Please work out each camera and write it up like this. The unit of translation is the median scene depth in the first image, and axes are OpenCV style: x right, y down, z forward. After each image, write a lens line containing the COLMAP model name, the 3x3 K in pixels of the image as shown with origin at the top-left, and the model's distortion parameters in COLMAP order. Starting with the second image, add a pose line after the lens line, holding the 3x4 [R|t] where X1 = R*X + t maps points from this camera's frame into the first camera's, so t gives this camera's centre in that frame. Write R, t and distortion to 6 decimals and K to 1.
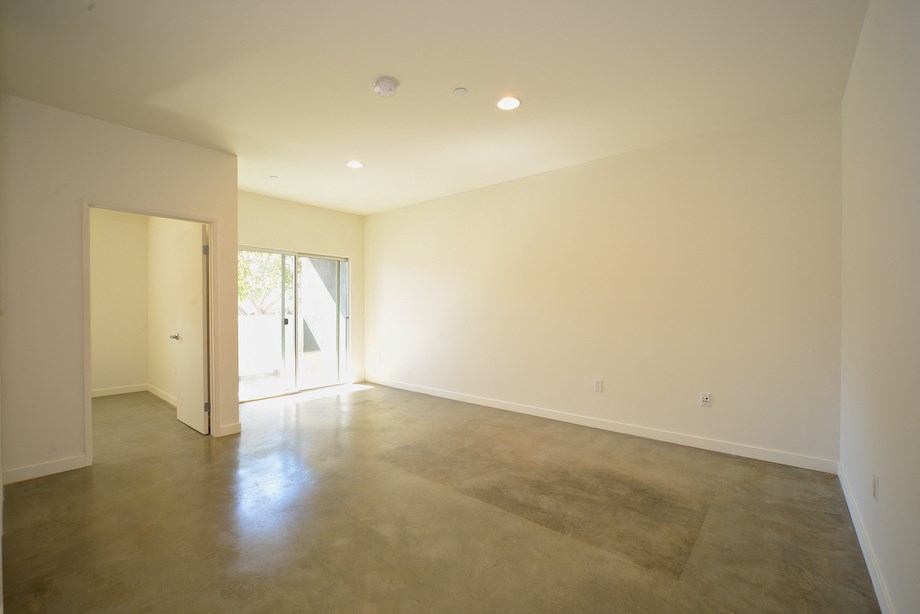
lens RADIAL K [[389.6, 0, 464.2], [0, 389.6, 310.7], [0, 0, 1]] dist [-0.004207, 0.000096]
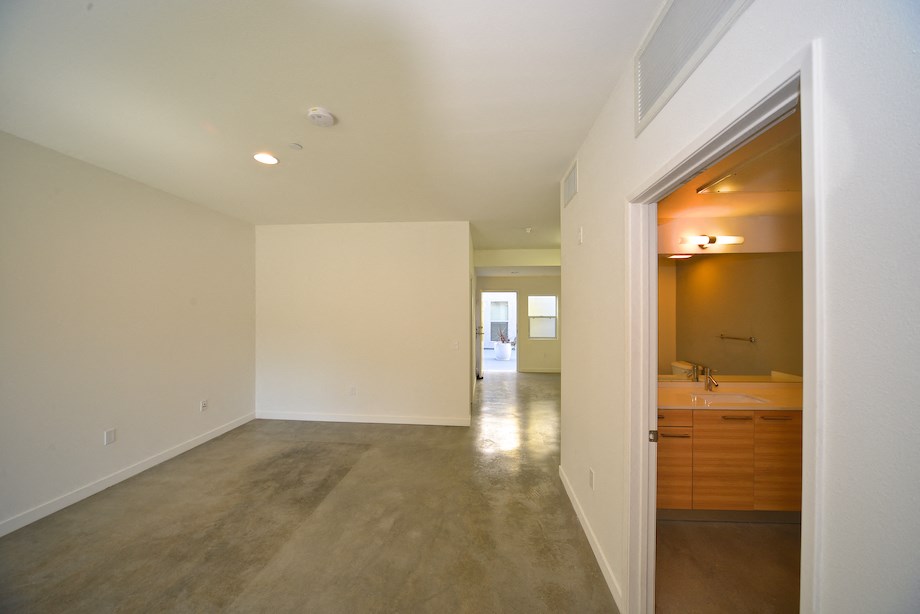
lens RADIAL K [[326.0, 0, 459.8], [0, 326.0, 311.4], [0, 0, 1]] dist [-0.001787, -0.000031]
pose [[-0.570277, 0.000664, 0.821452, -0.633091], [0.008361, 0.999953, 0.004996, -0.072356], [-0.821410, 0.009718, -0.570256, 0.729487]]
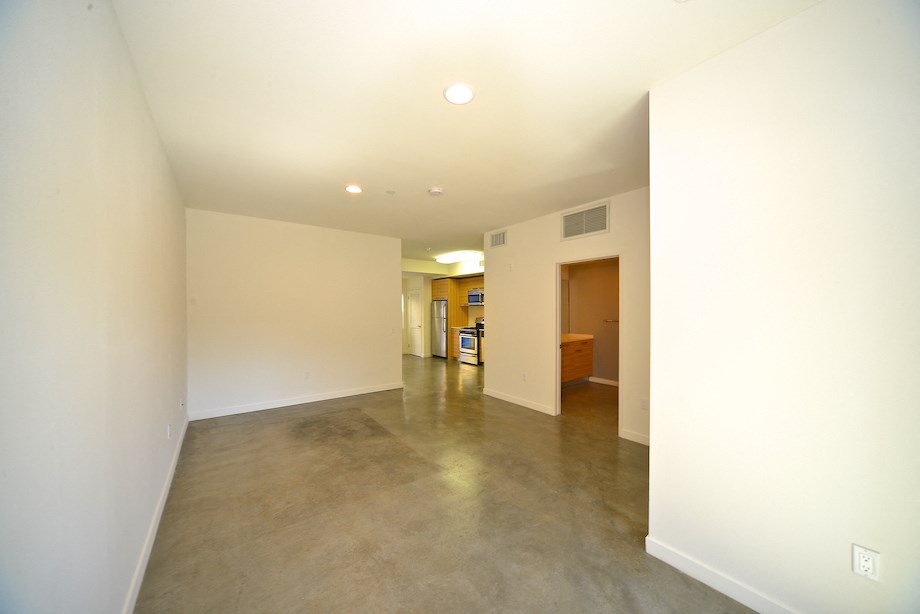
lens RADIAL K [[318.3, 0, 462.4], [0, 318.3, 308.7], [0, 0, 1]] dist [-0.008742, -0.000007]
pose [[-0.973359, 0.003578, 0.229260, -0.380003], [0.006219, 0.999922, 0.010801, -0.061559], [-0.229204, 0.011940, -0.973305, 1.412074]]
